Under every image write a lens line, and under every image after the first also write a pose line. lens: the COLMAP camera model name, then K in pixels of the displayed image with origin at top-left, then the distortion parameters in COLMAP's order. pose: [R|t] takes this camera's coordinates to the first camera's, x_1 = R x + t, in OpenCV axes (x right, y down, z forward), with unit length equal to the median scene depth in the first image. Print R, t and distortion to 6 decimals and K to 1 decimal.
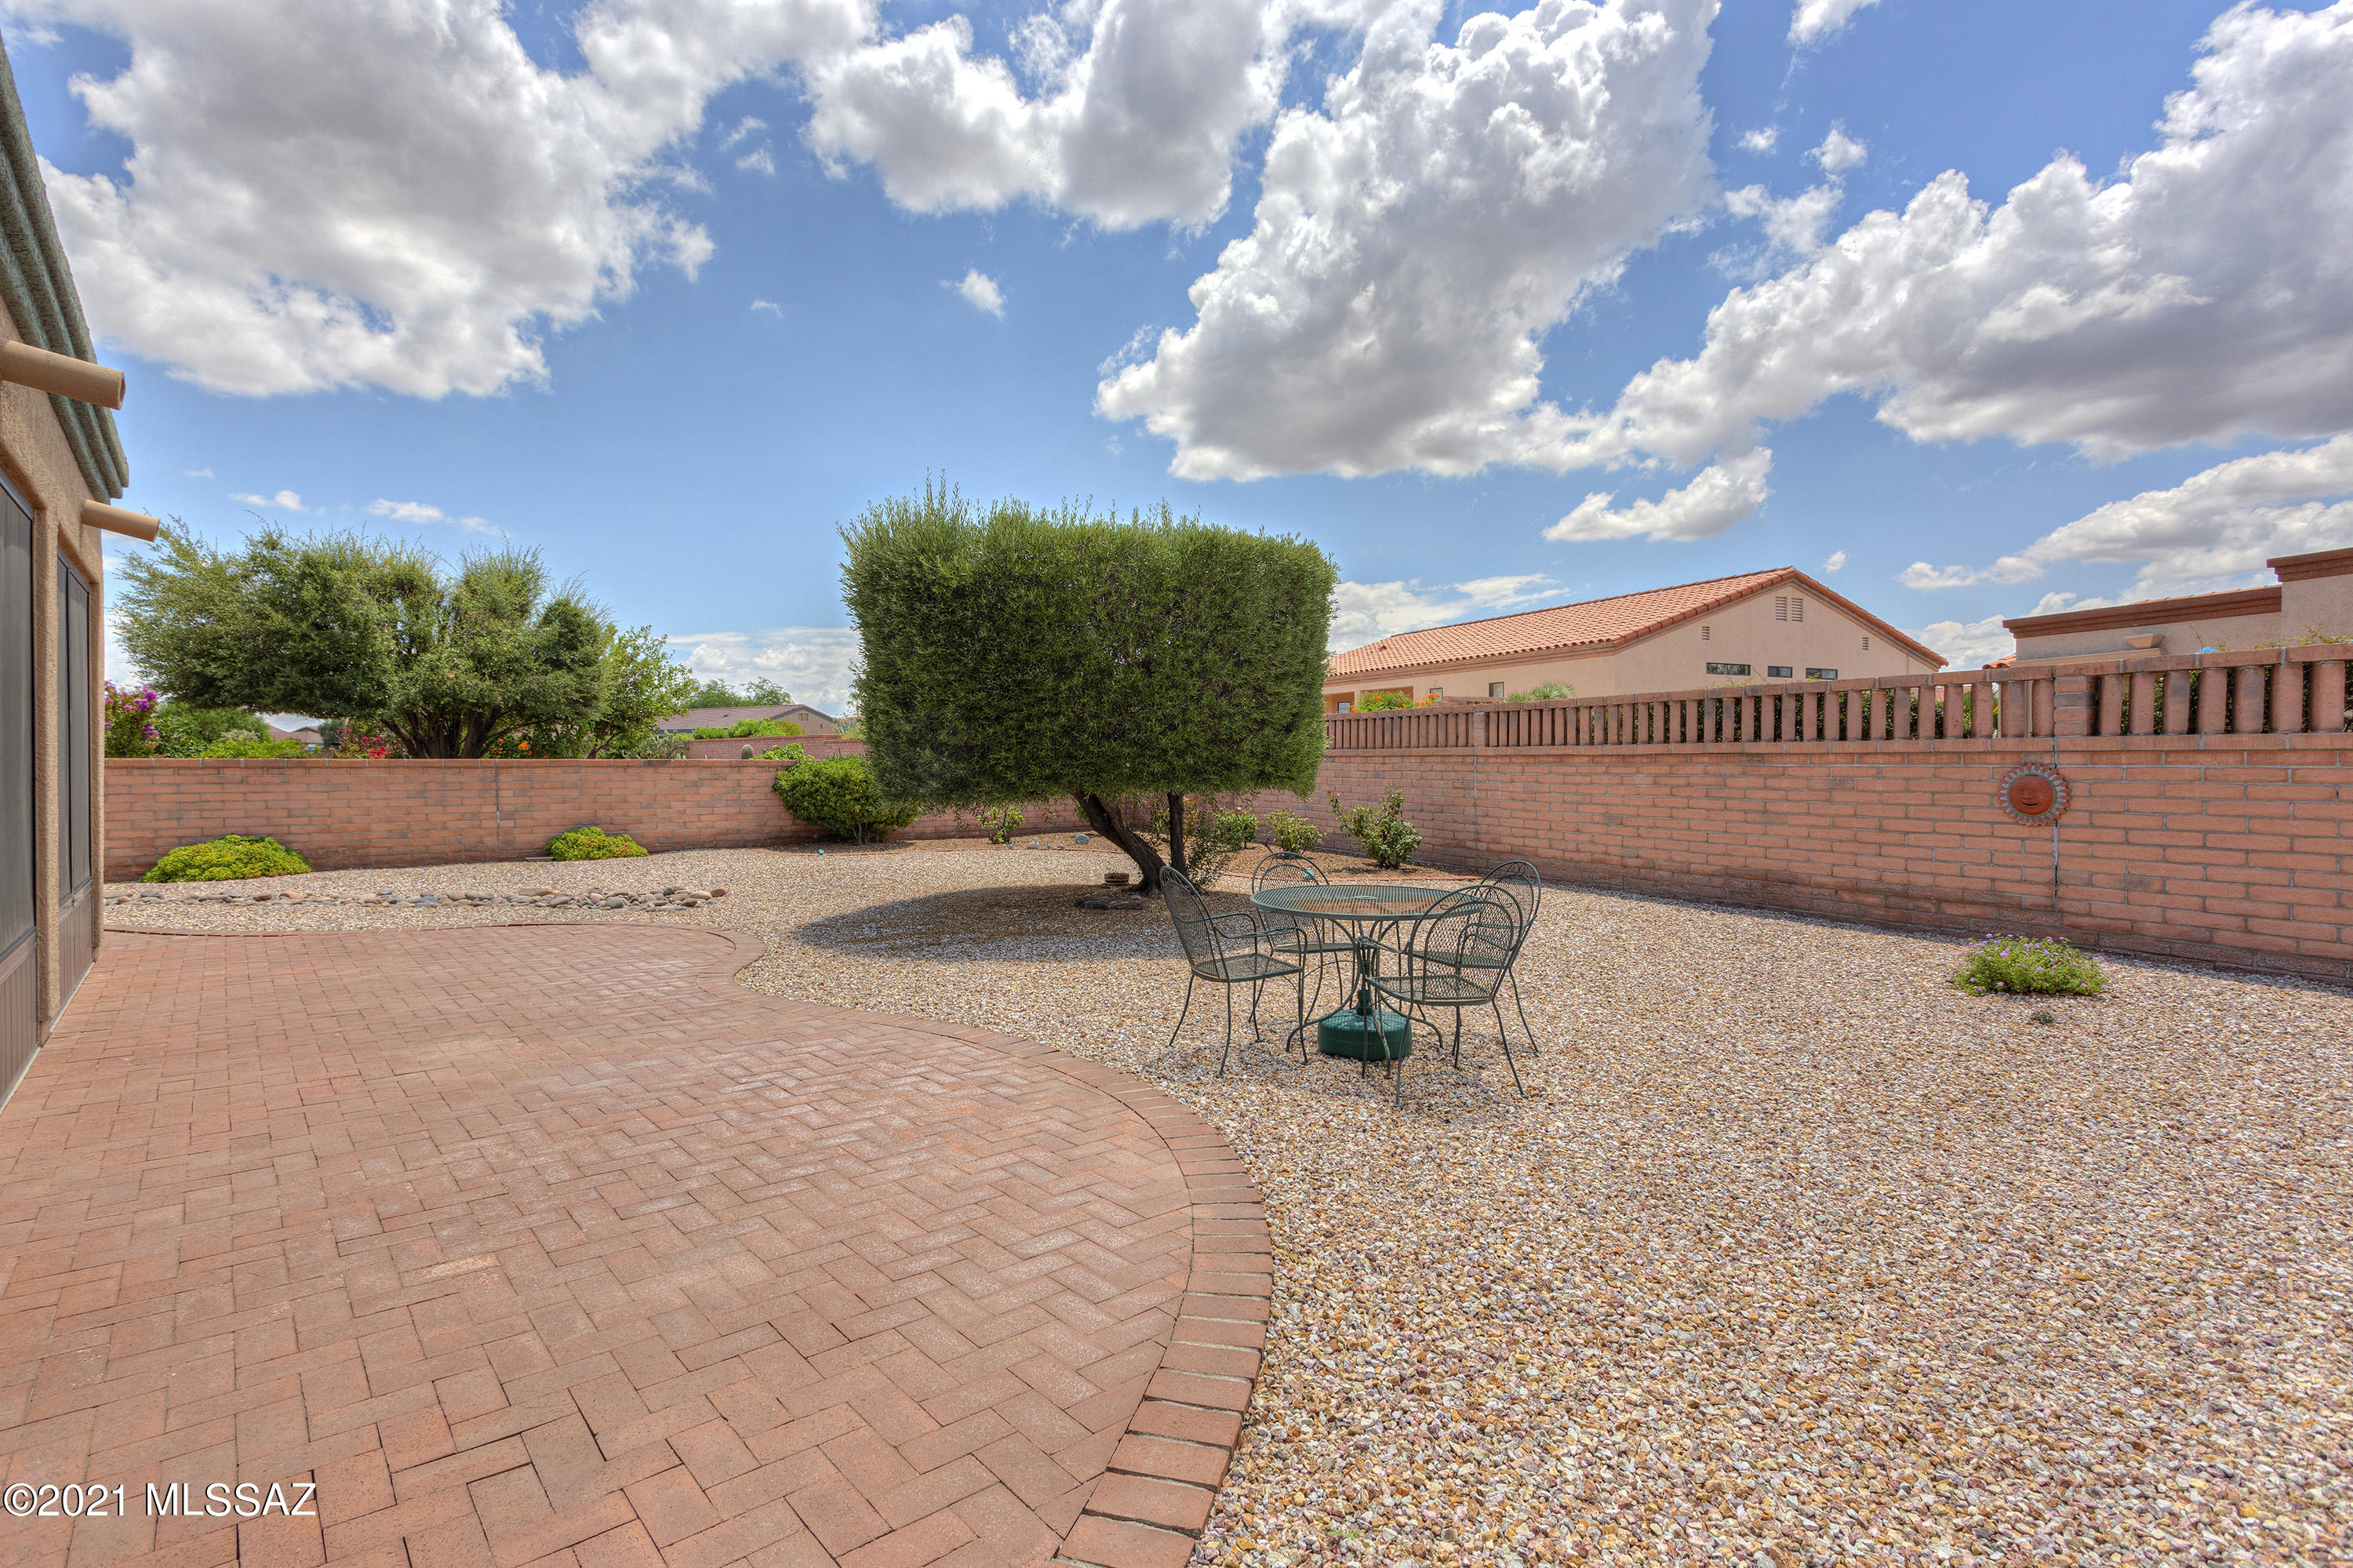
lens RADIAL K [[1113.2, 0, 1253.9], [0, 1113.2, 778.0], [0, 0, 1]] dist [0.004274, 0.001521]
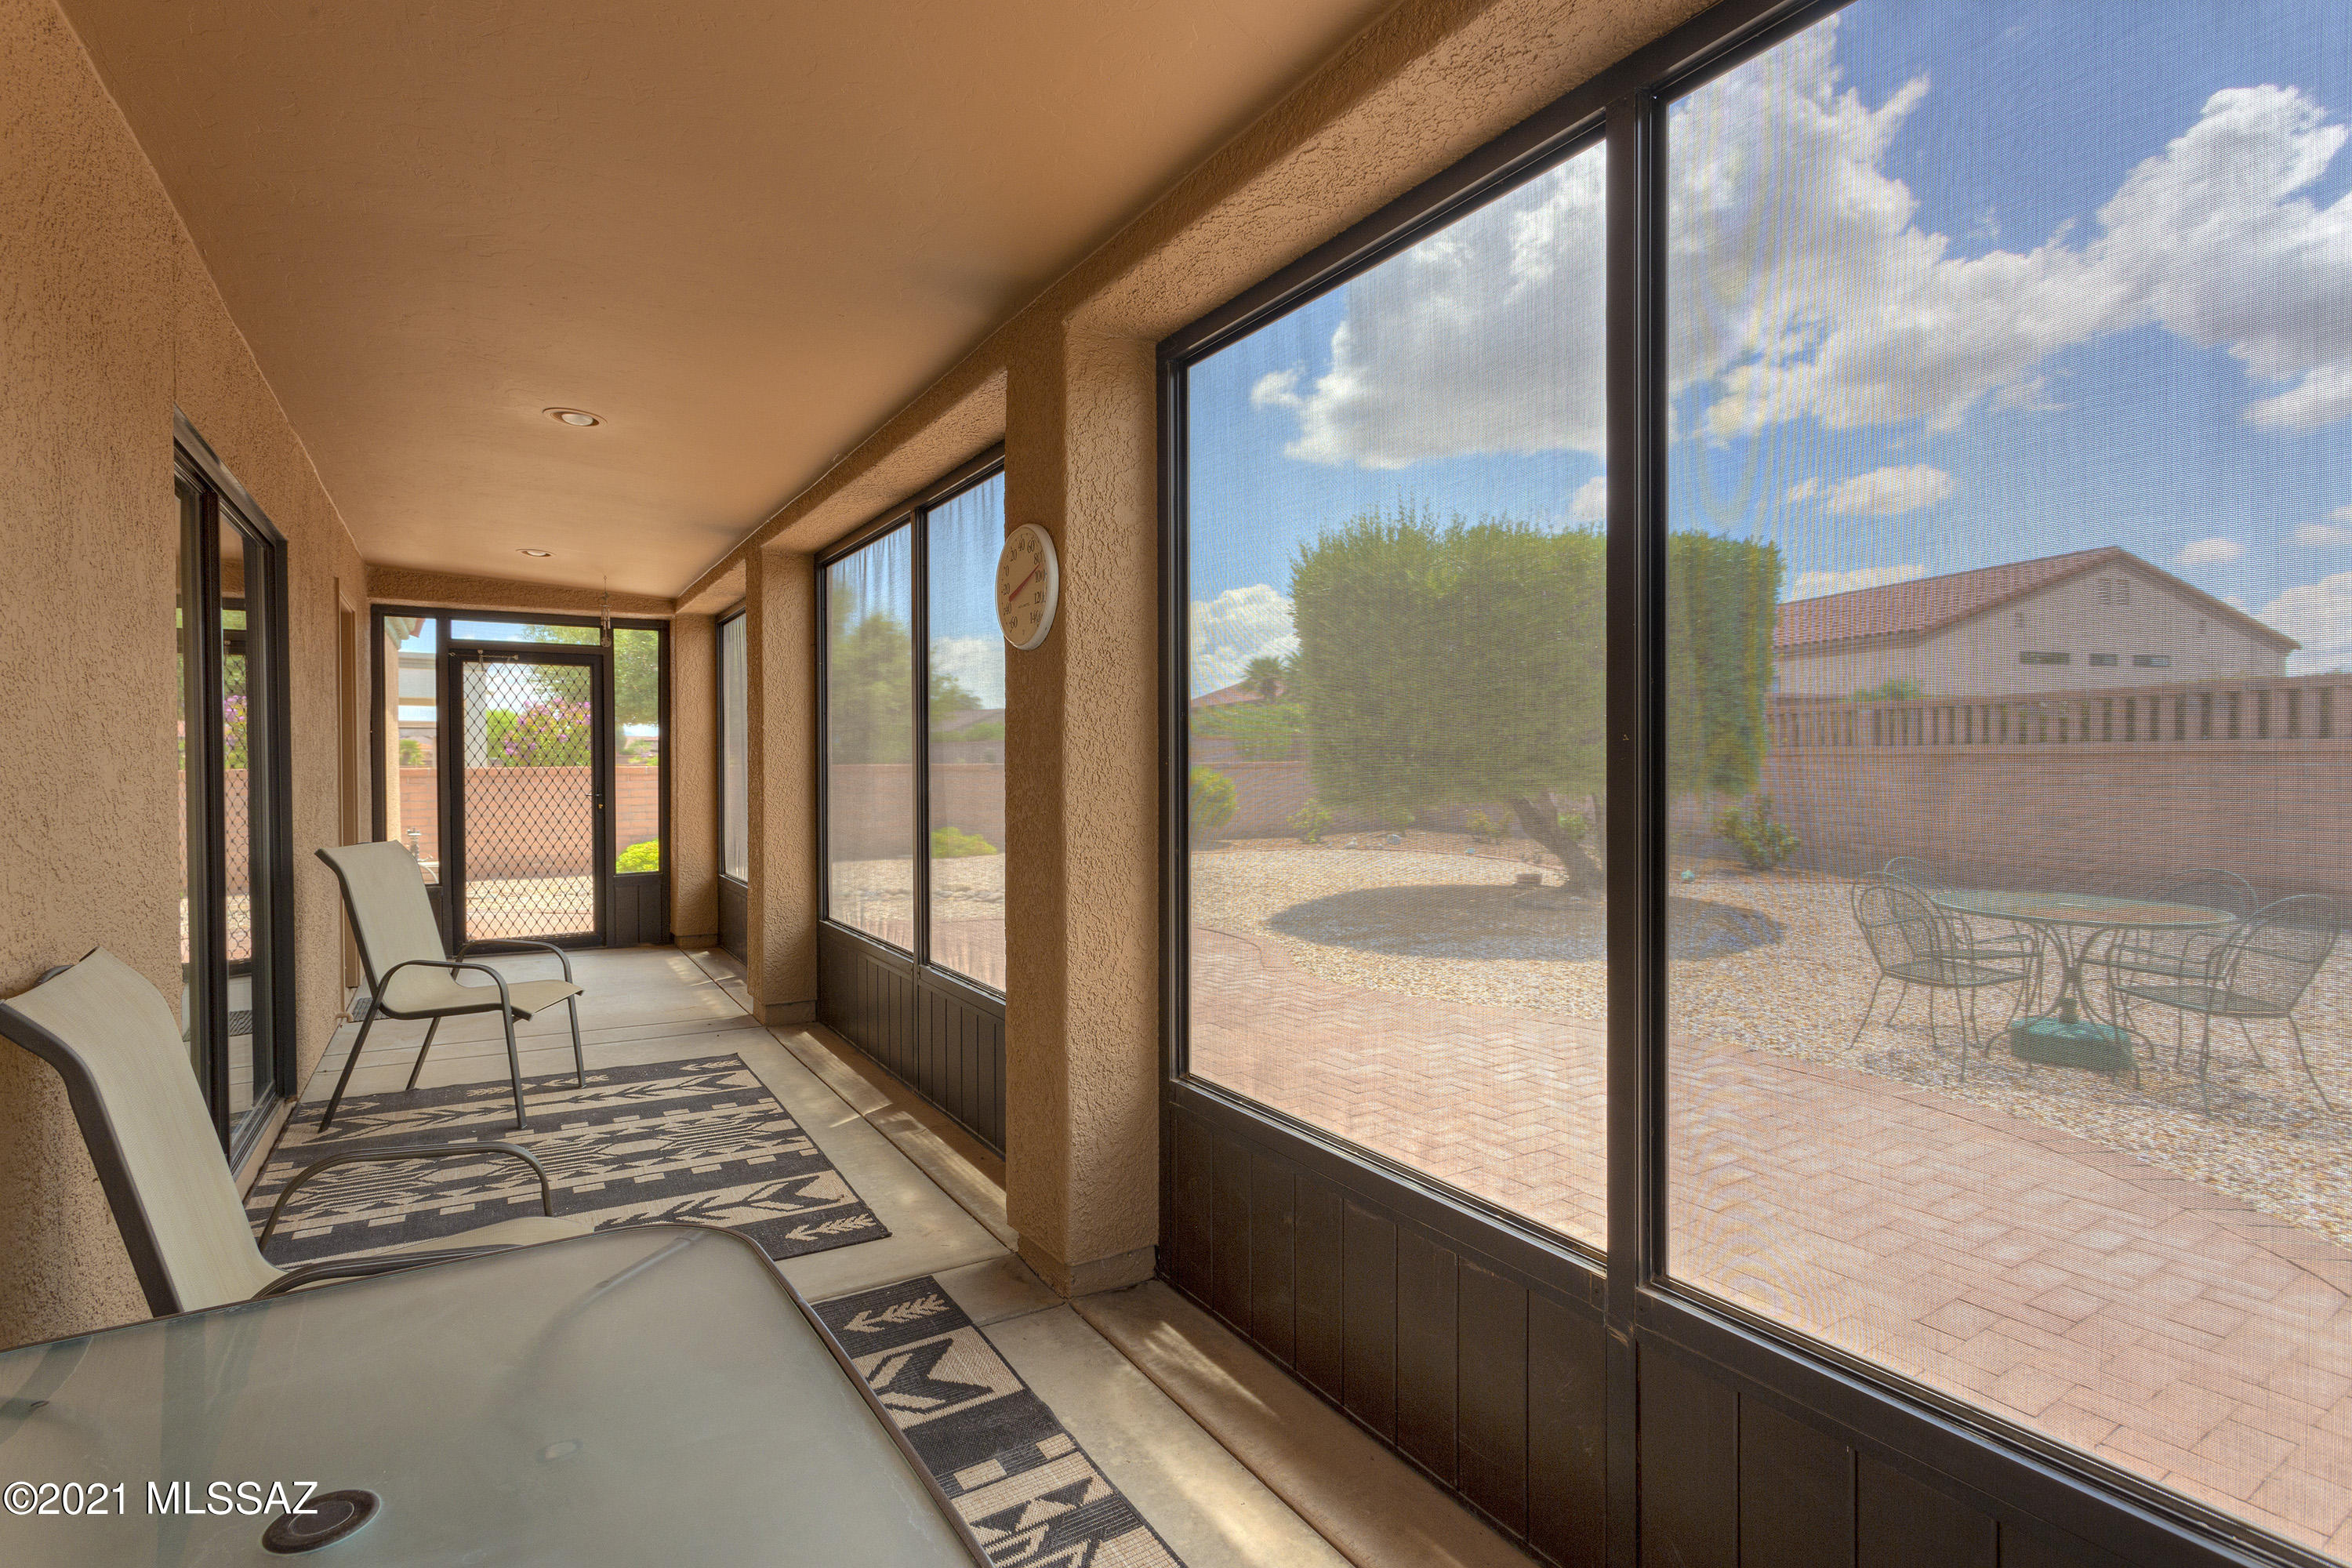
lens RADIAL K [[1112.7, 0, 1174.0], [0, 1112.7, 780.7], [0, 0, 1]] dist [0.004274, 0.001521]
pose [[0.991164, -0.004573, -0.132562, -0.354797], [0.005303, 0.999973, 0.005153, -0.007754], [0.132535, -0.005810, 0.991161, -0.056598]]
